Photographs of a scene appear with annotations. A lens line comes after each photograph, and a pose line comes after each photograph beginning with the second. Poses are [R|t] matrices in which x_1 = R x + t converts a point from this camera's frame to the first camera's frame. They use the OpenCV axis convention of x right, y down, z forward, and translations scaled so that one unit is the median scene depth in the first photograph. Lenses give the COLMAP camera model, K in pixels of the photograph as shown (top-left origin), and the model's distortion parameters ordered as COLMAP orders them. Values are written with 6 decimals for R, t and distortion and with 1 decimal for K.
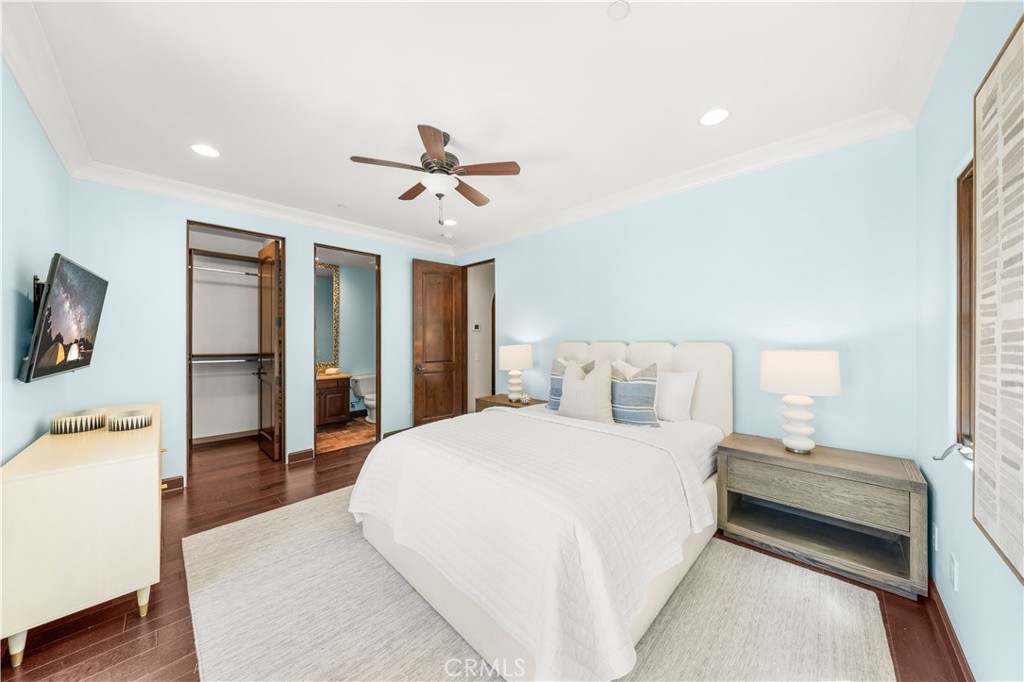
lens RADIAL K [[340.3, 0, 512.0], [0, 340.3, 341.0], [0, 0, 1]] dist [0.000765, 0.000032]
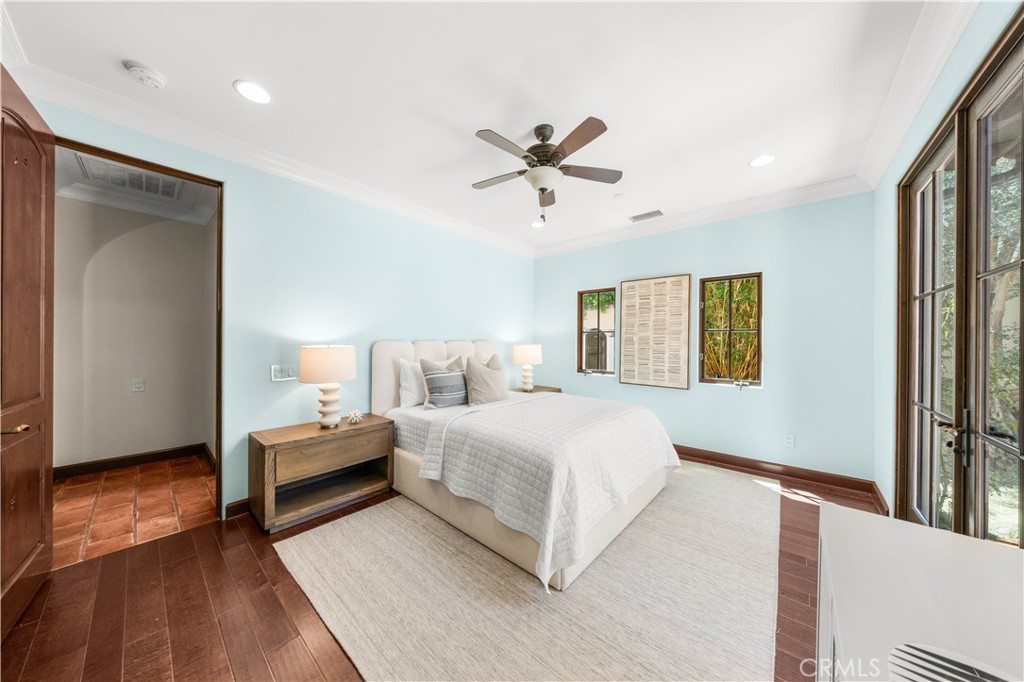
lens RADIAL K [[326.1, 0, 512.0], [0, 326.1, 341.0], [0, 0, 1]] dist [-0.000164, 0.000001]
pose [[-0.046486, -0.004281, 0.998910, -1.145052], [-0.008130, 0.999959, 0.003907, -0.002691], [-0.998886, -0.007939, -0.046519, 1.126210]]
